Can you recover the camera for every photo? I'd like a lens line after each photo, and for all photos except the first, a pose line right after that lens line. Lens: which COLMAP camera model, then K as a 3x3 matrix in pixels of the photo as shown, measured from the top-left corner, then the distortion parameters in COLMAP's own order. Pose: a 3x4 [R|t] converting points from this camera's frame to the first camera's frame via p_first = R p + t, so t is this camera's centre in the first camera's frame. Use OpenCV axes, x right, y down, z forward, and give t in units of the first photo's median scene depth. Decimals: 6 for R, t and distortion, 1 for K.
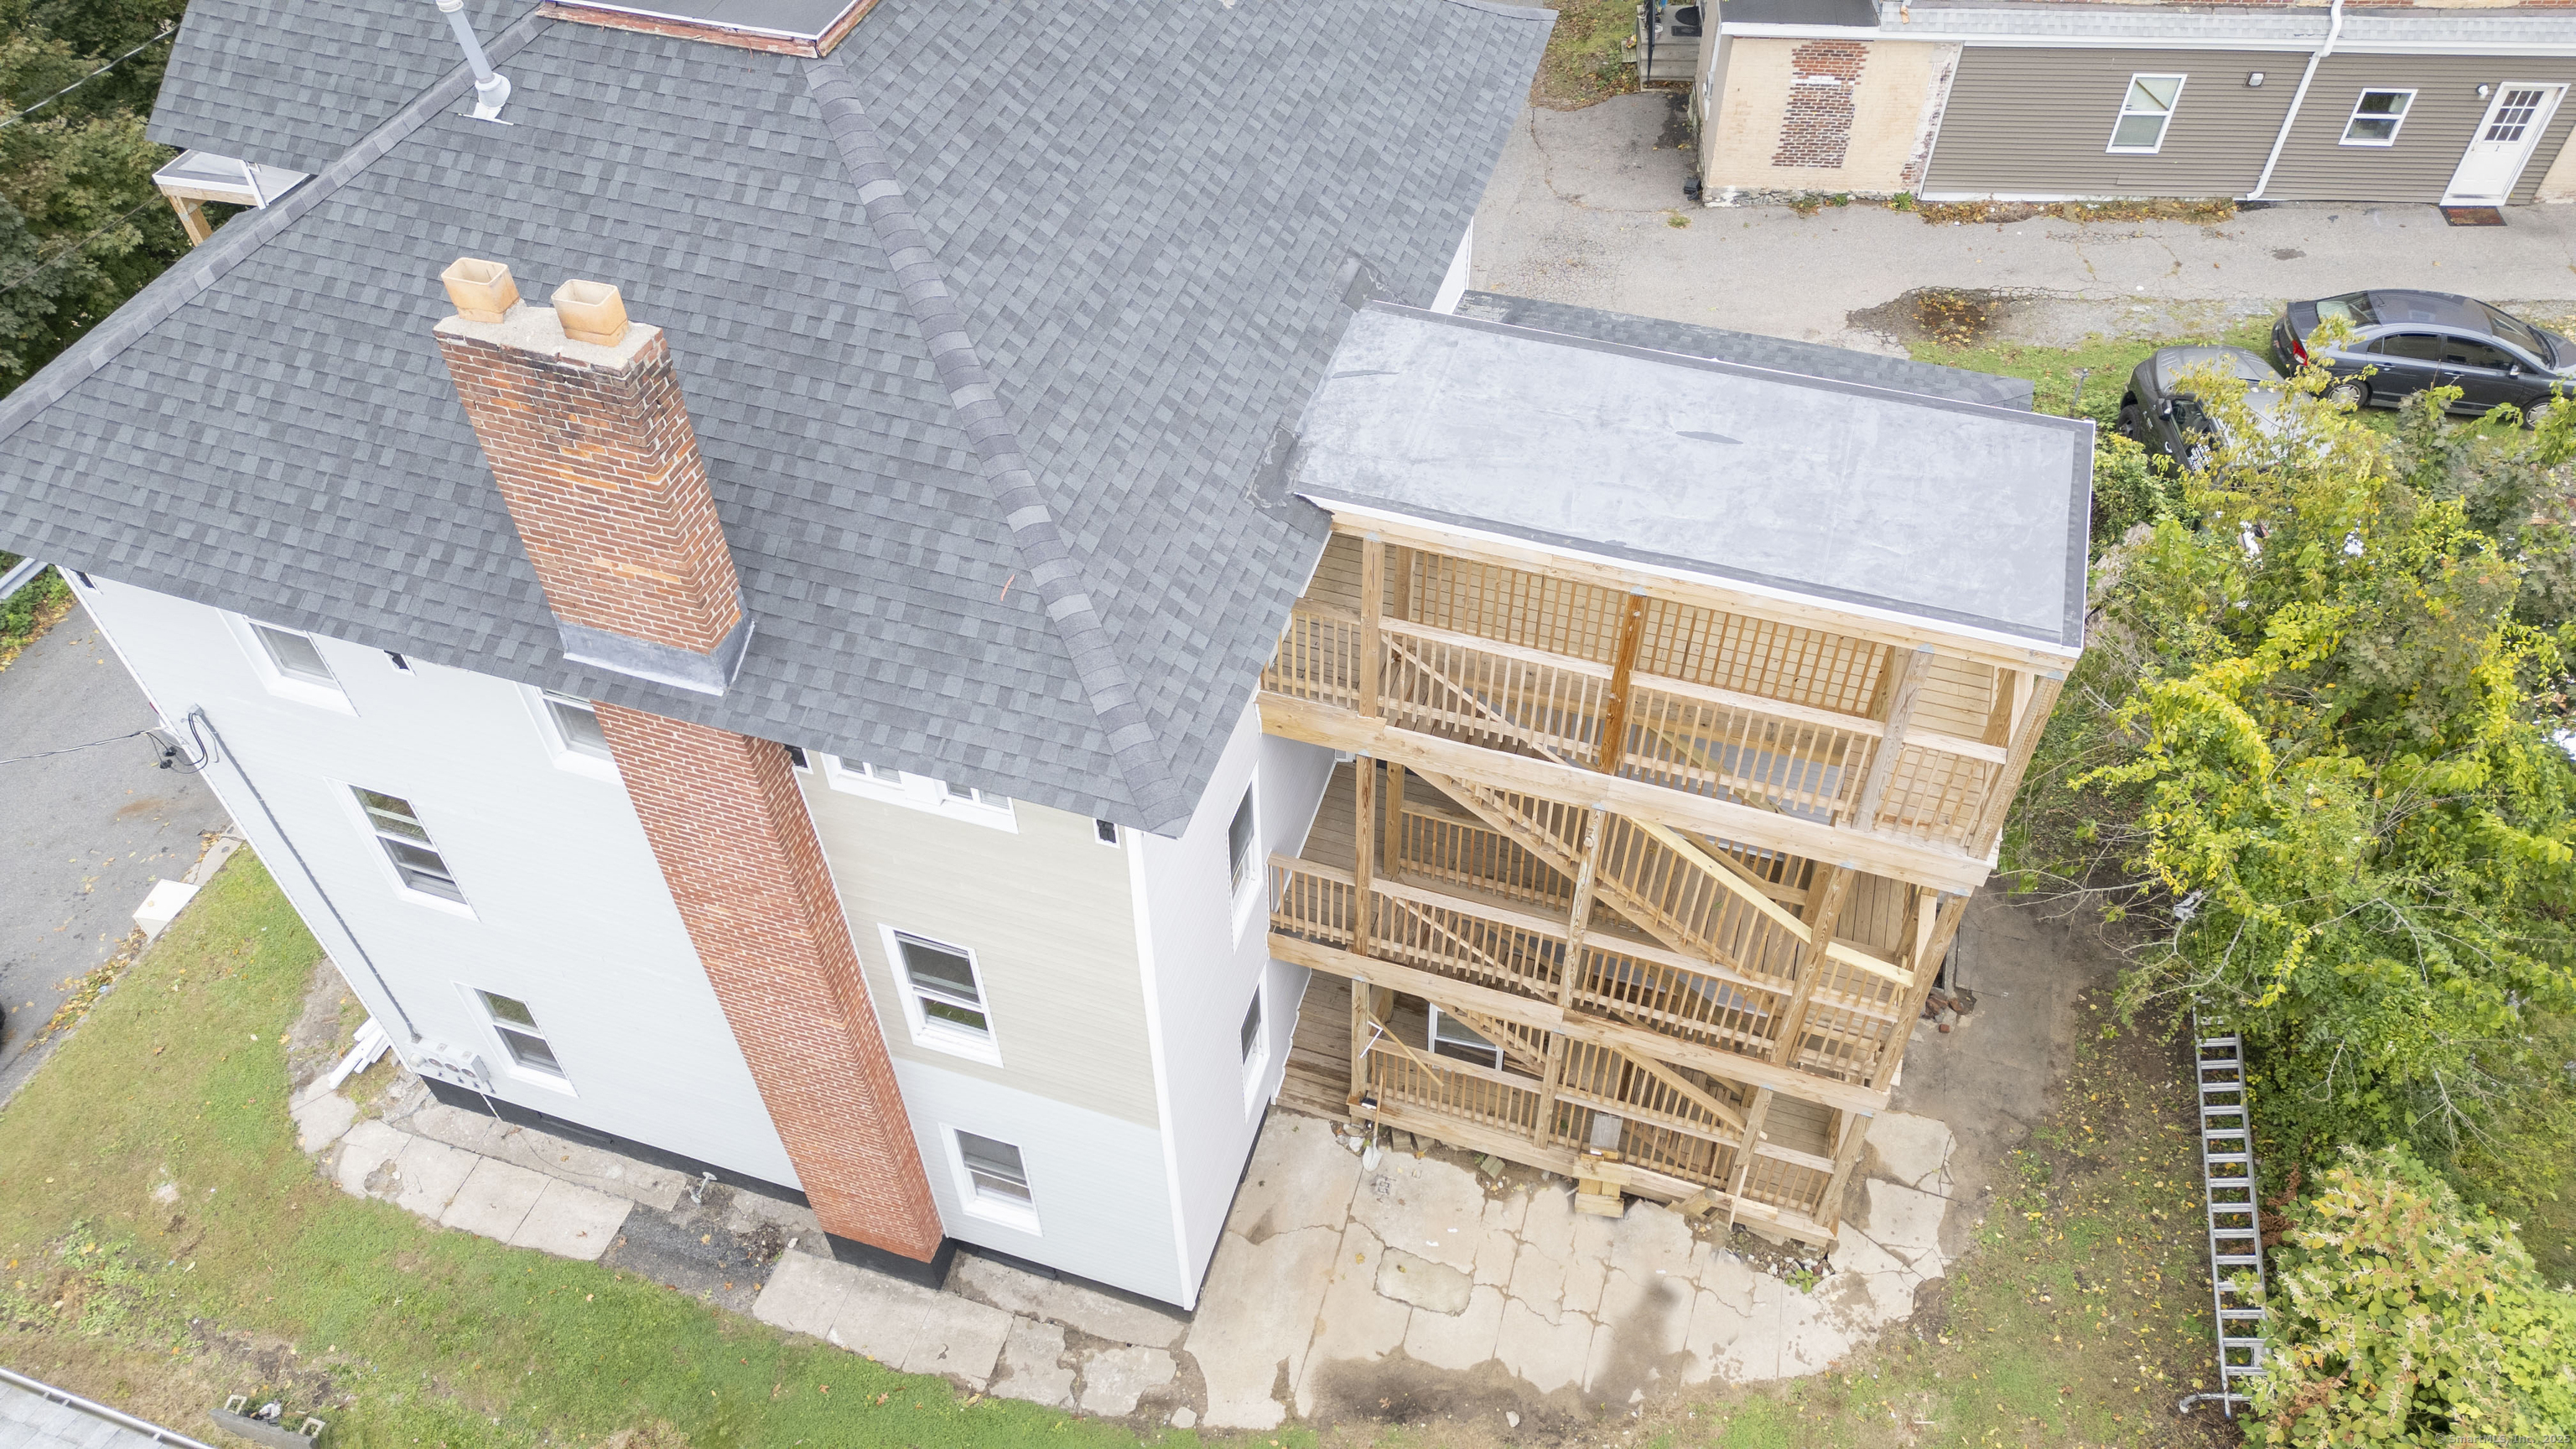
lens RADIAL K [[1797.8, 0, 1298.6], [0, 1797.8, 711.7], [0, 0, 1]] dist [0.080398, -0.072013]
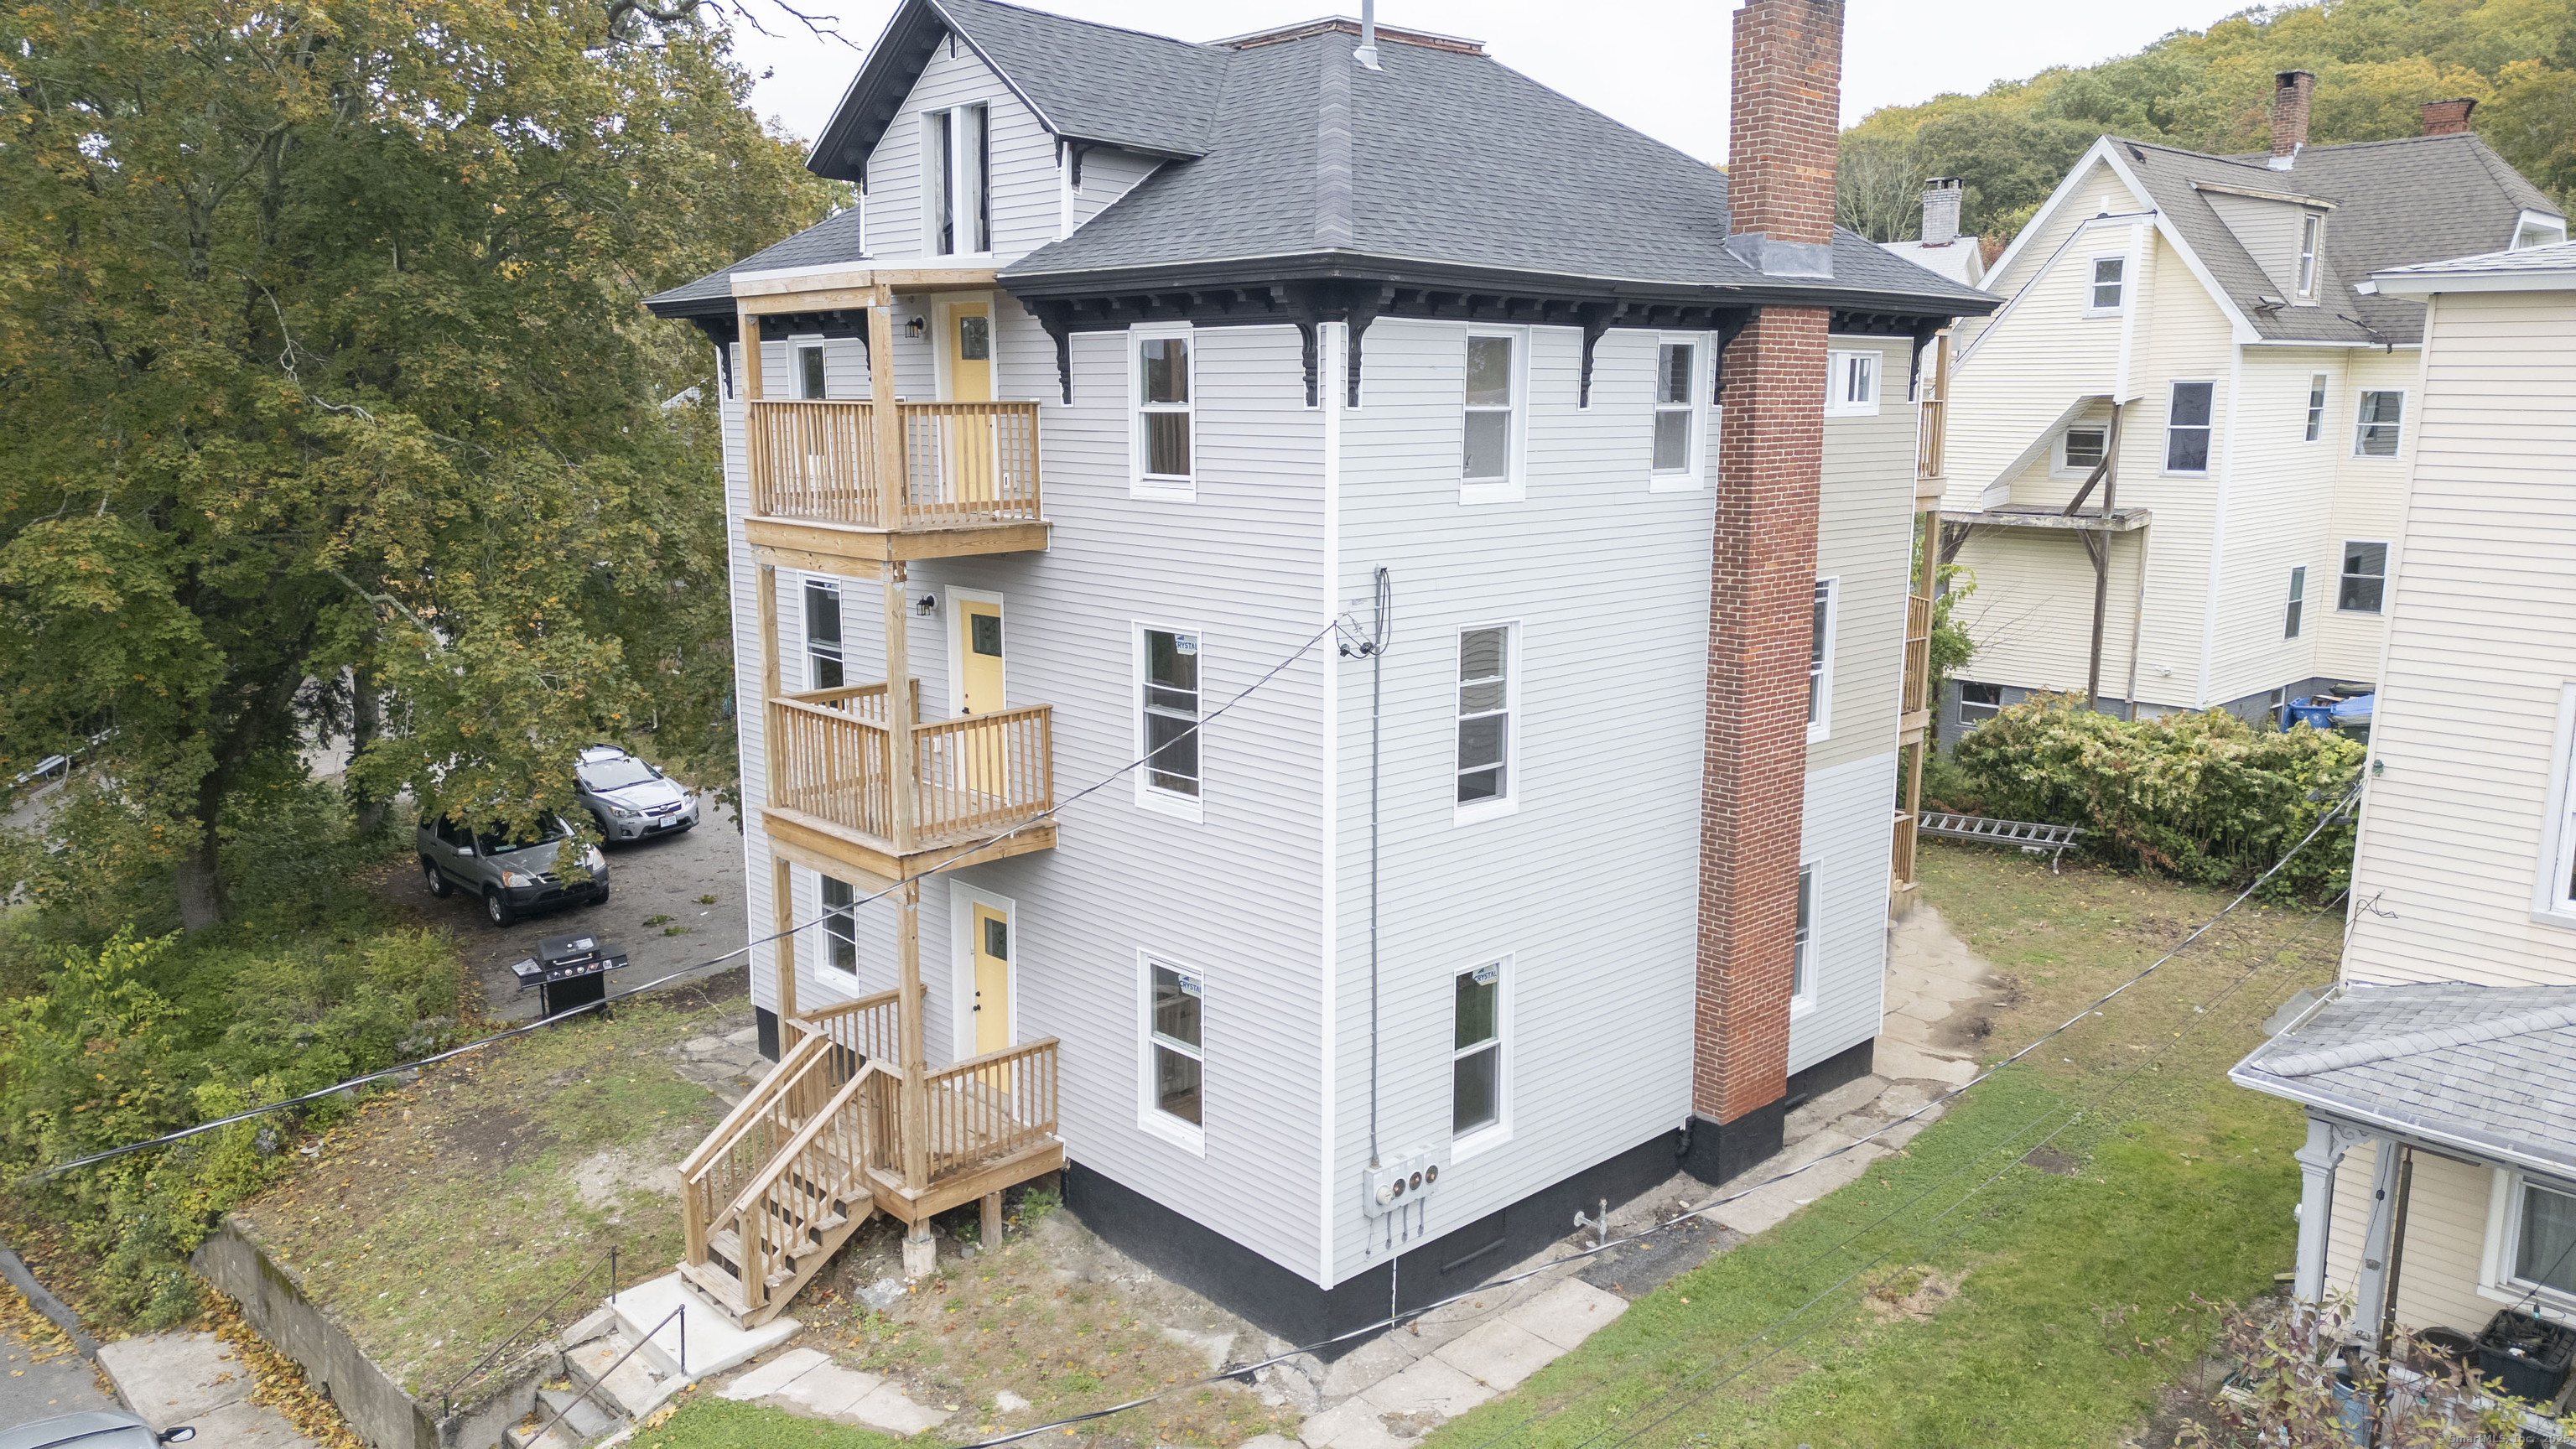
lens RADIAL K [[1797.8, 0, 1298.6], [0, 1797.8, 711.7], [0, 0, 1]] dist [0.080398, -0.072013]
pose [[0.474438, -0.131708, 0.870380, -1.251887], [0.638354, 0.732300, -0.237149, 0.215619], [-0.606145, 0.668124, 0.431508, 0.584863]]
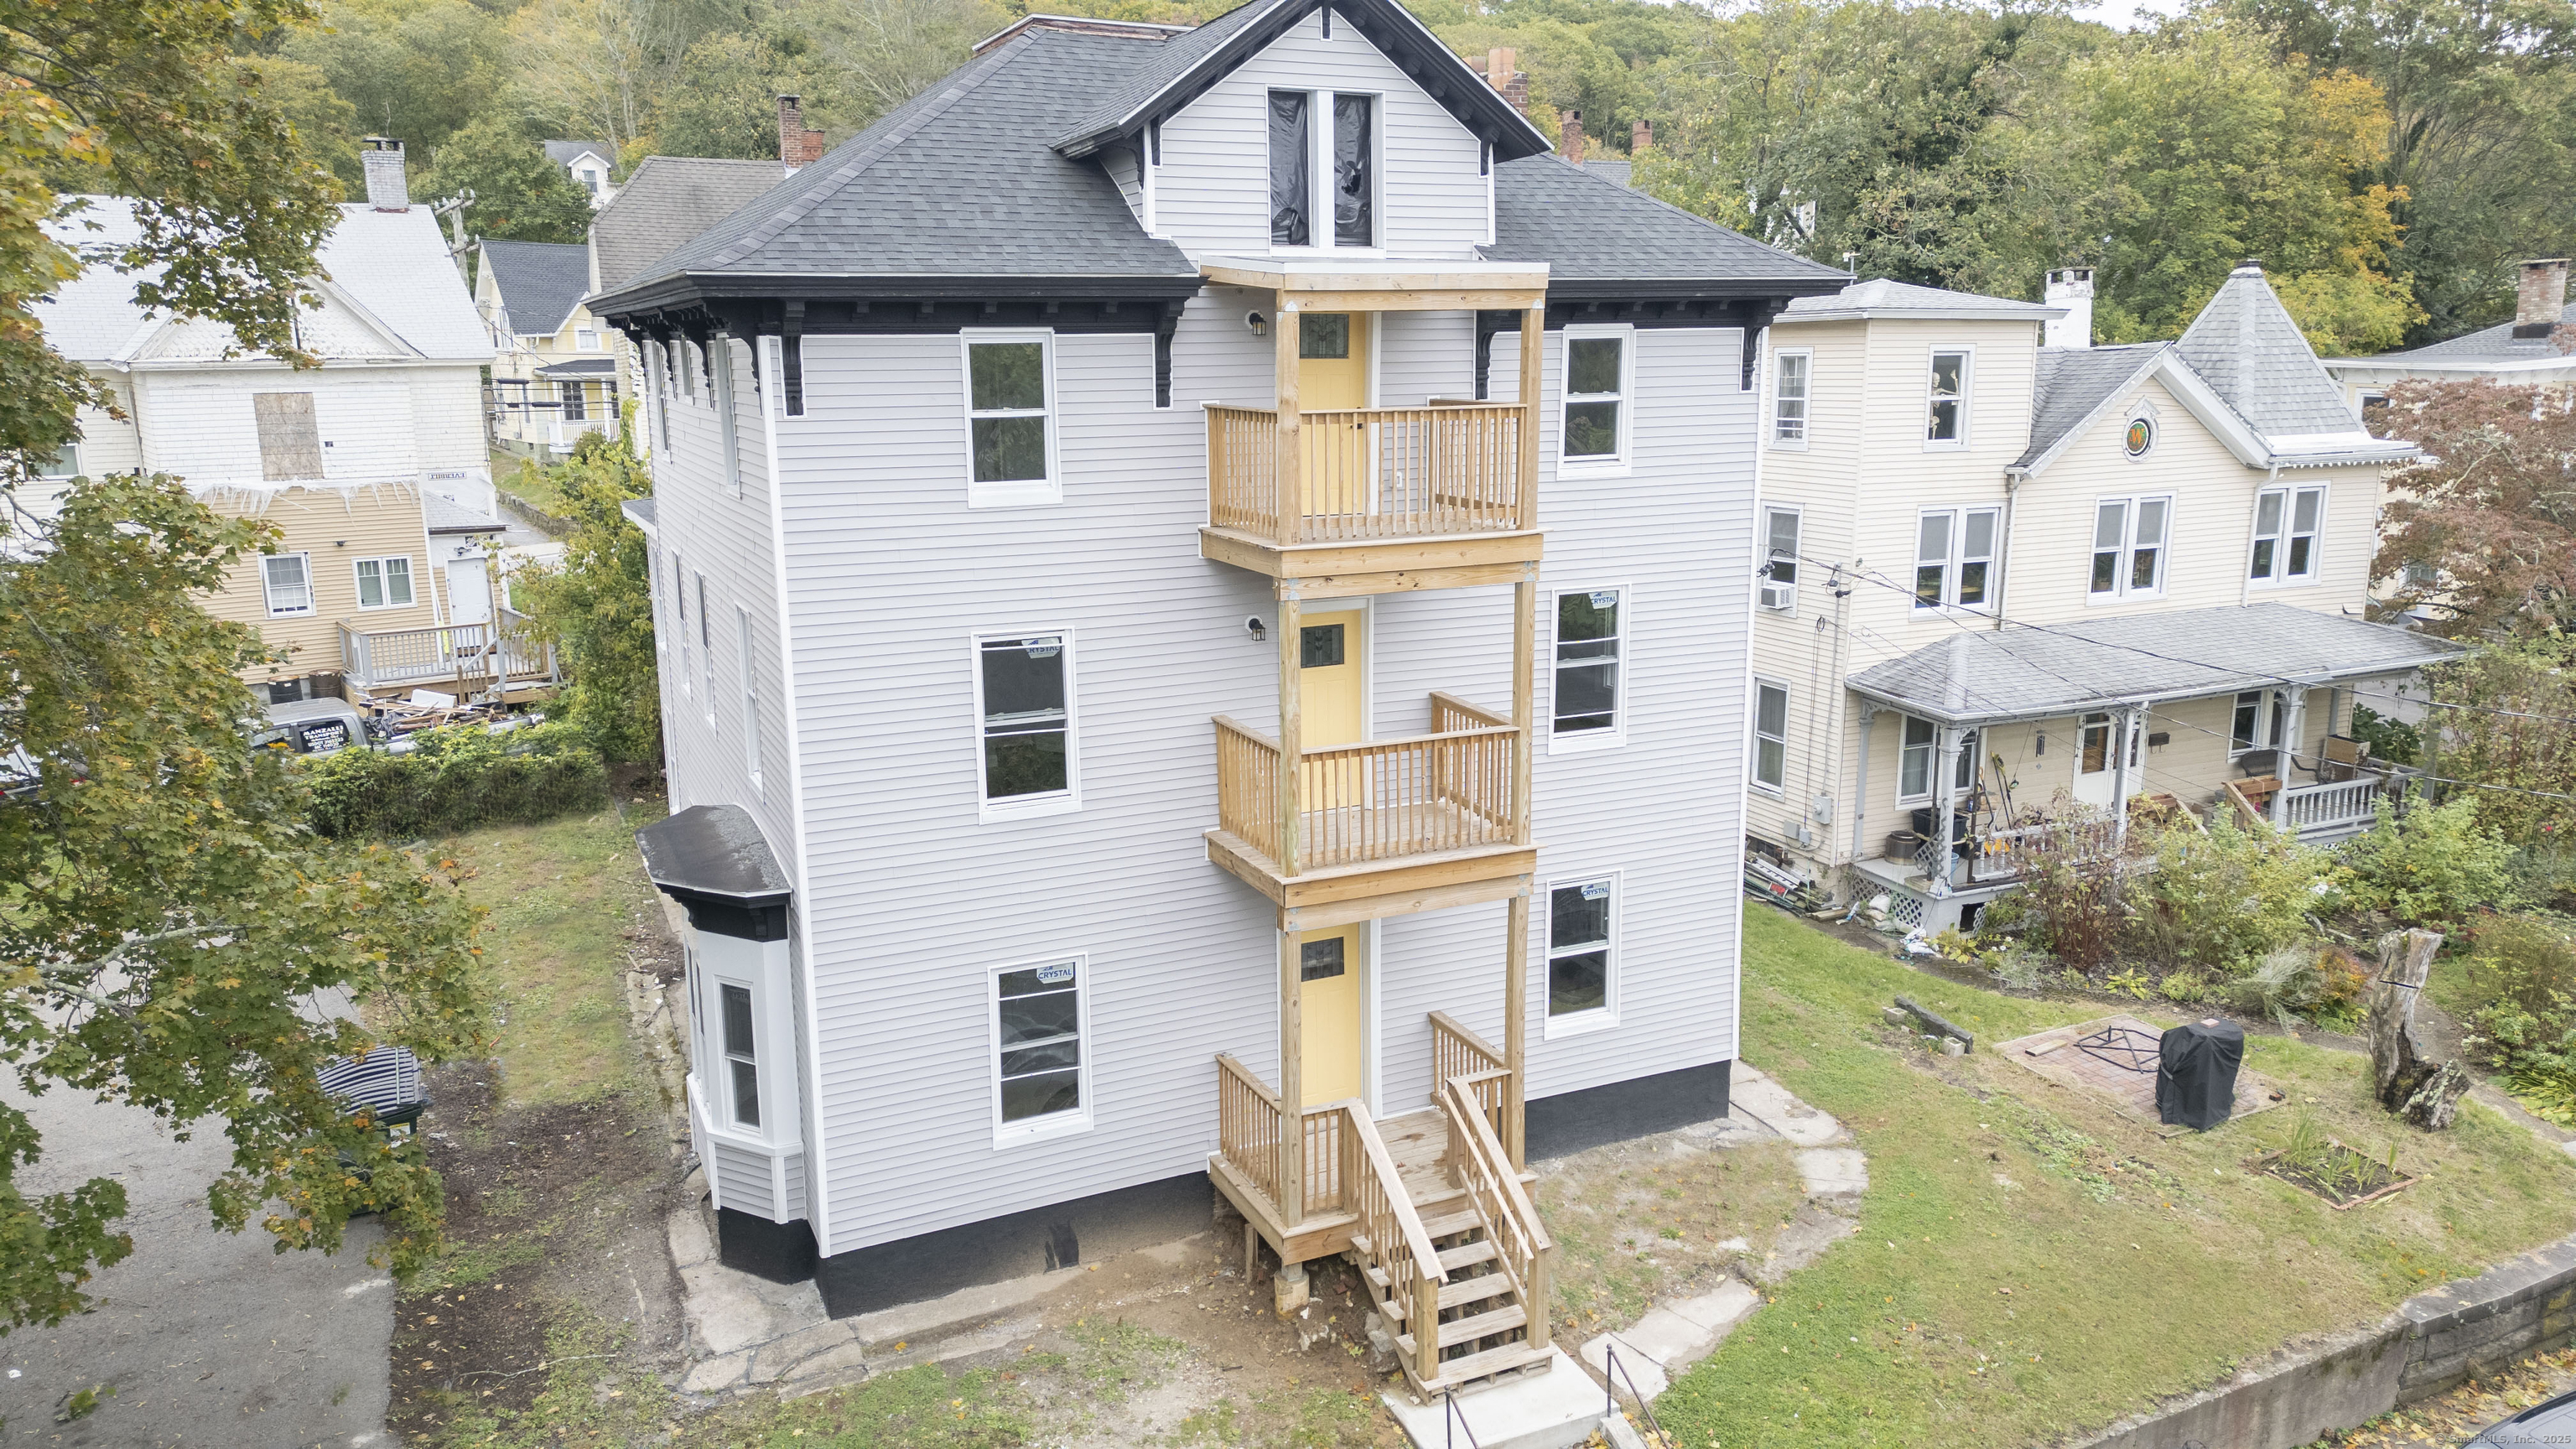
lens RADIAL K [[1797.8, 0, 1298.6], [0, 1797.8, 711.7], [0, 0, 1]] dist [0.080398, -0.072013]
pose [[-0.683326, -0.122540, 0.719757, -1.140707], [0.550569, 0.560974, 0.618209, -0.741248], [-0.479520, 0.818714, -0.315861, 1.430055]]
